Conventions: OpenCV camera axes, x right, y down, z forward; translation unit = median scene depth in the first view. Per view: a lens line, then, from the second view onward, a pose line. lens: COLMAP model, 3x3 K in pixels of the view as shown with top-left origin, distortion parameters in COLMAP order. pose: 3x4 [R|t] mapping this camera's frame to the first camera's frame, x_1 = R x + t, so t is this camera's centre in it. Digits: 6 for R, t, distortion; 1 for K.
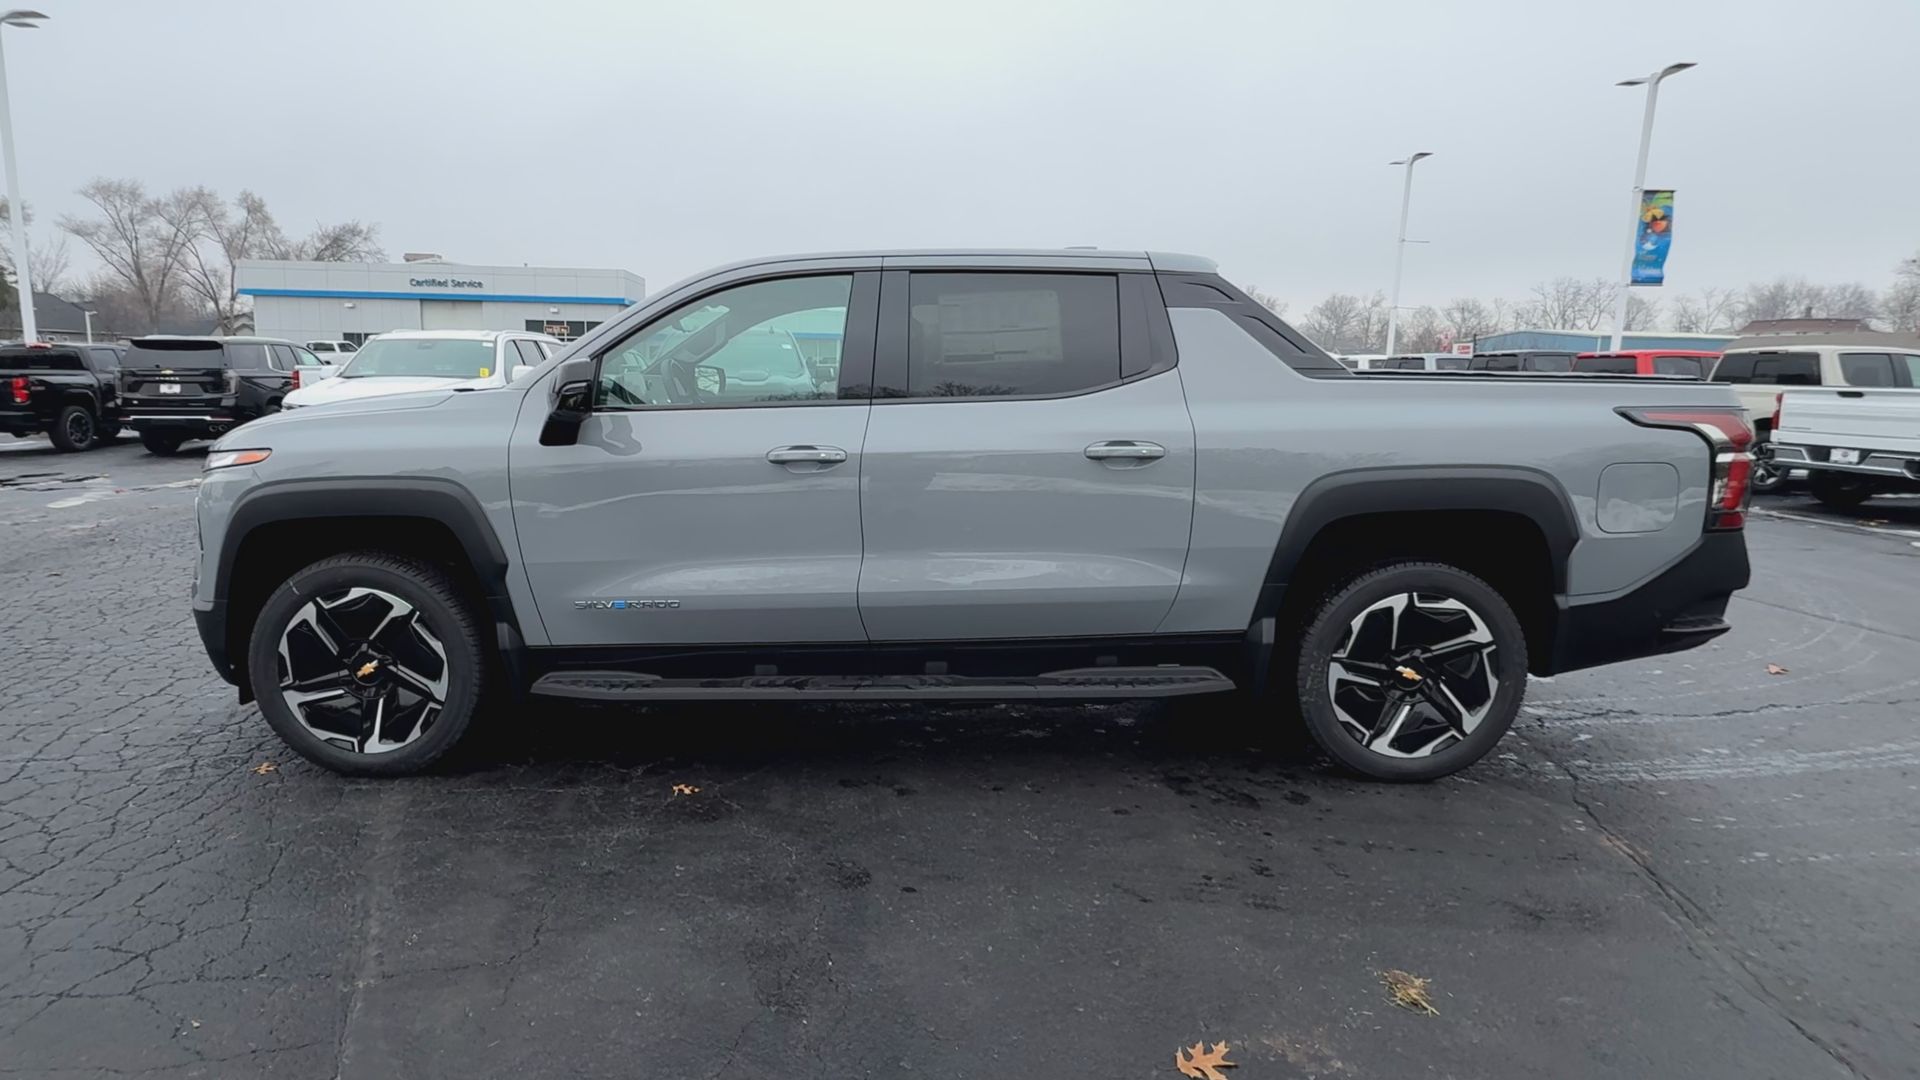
lens RADIAL K [[1117.6, 0, 900.2], [0, 1117.6, 544.6], [0, 0, 1]] dist [0.001424, 0.000026]
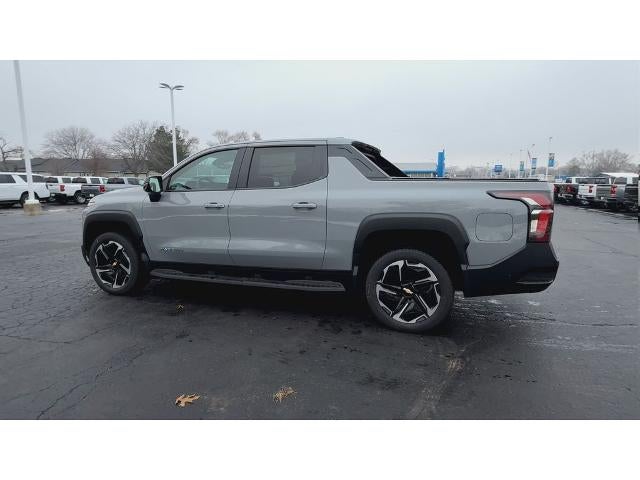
lens RADIAL K [[389.0, 0, 336.0], [0, 389.0, 227.0], [0, 0, 1]] dist [-0.000324, 0.000129]
pose [[0.940885, 0.031817, -0.337229, 0.604841], [-0.047405, 0.998149, -0.038089, 0.007121], [0.335393, 0.051823, 0.940652, 0.067854]]
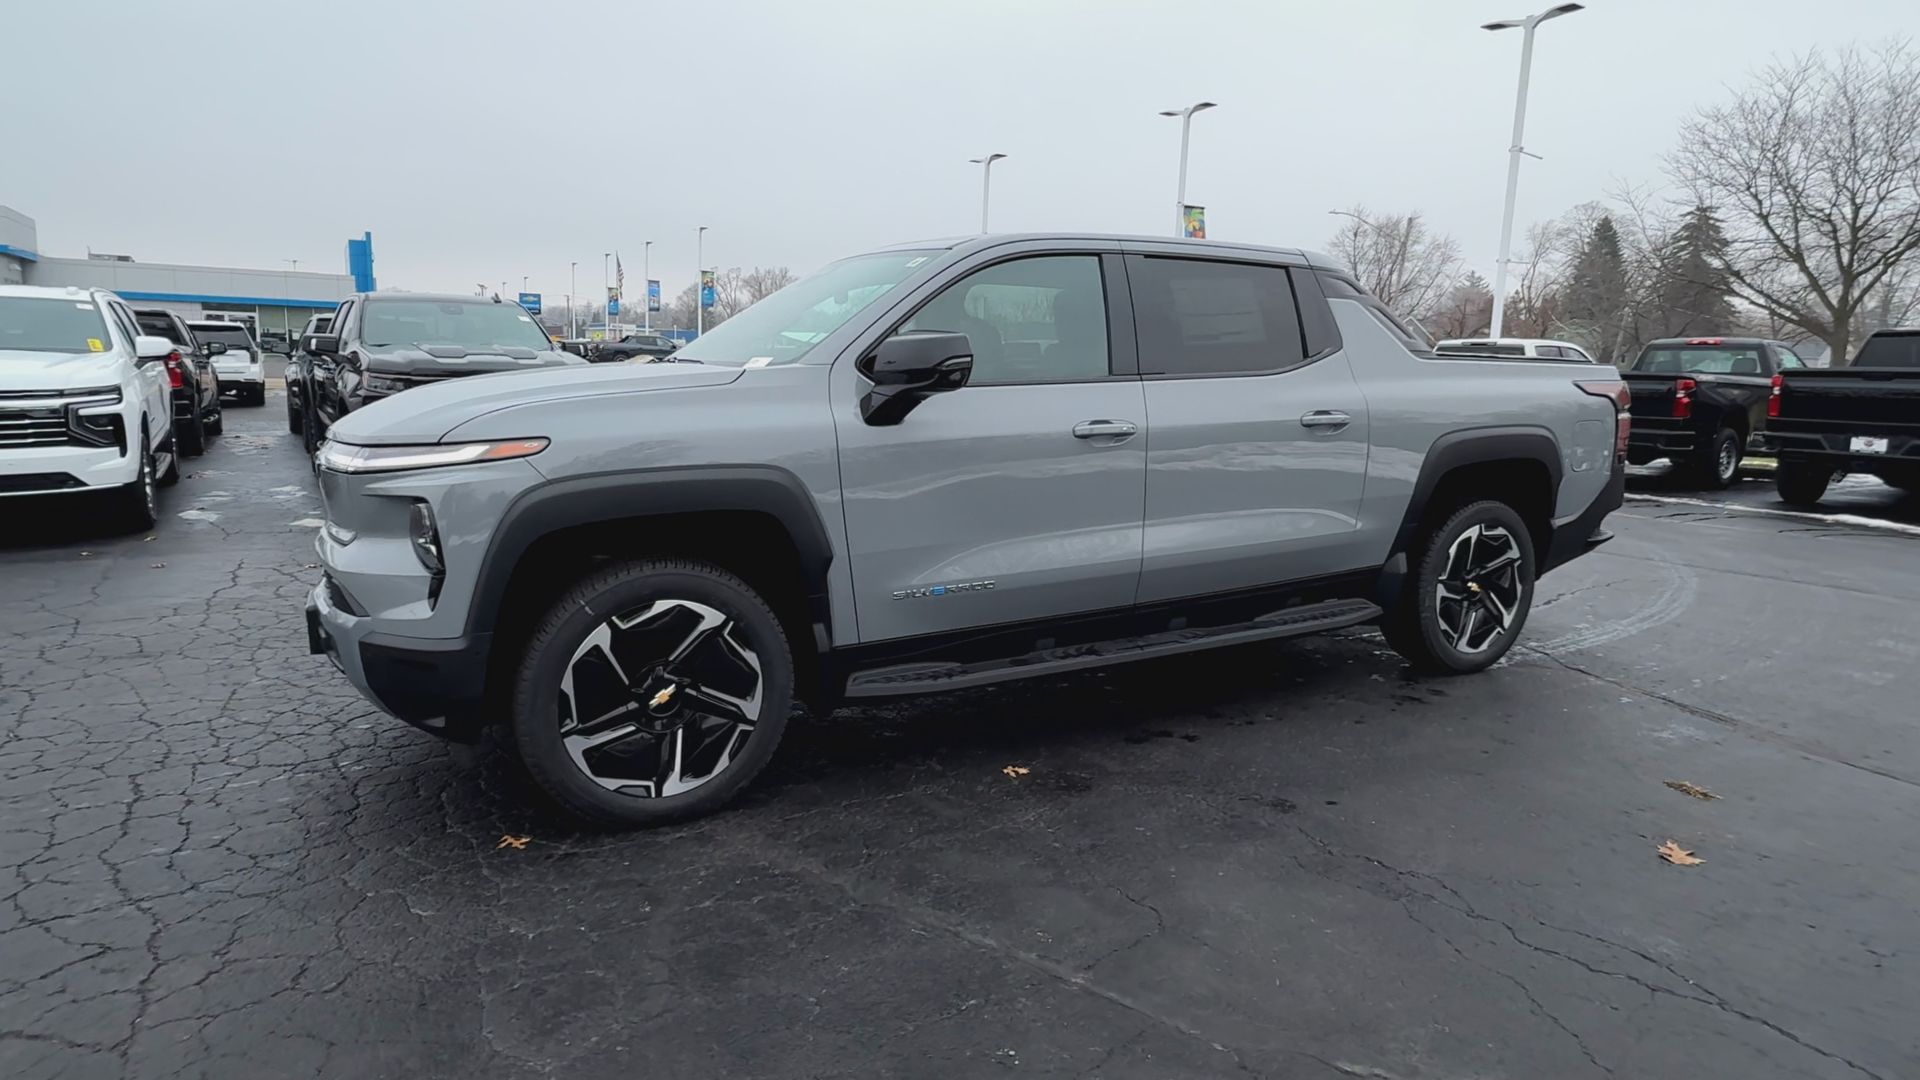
lens RADIAL K [[1171.6, 0, 1005.7], [0, 1171.6, 537.9], [0, 0, 1]] dist [0.002811, 0.000718]
pose [[0.857405, -0.070804, 0.509748, -0.702634], [0.069446, 0.997349, 0.021721, -0.009071], [-0.509934, 0.016776, 0.860050, 0.108800]]
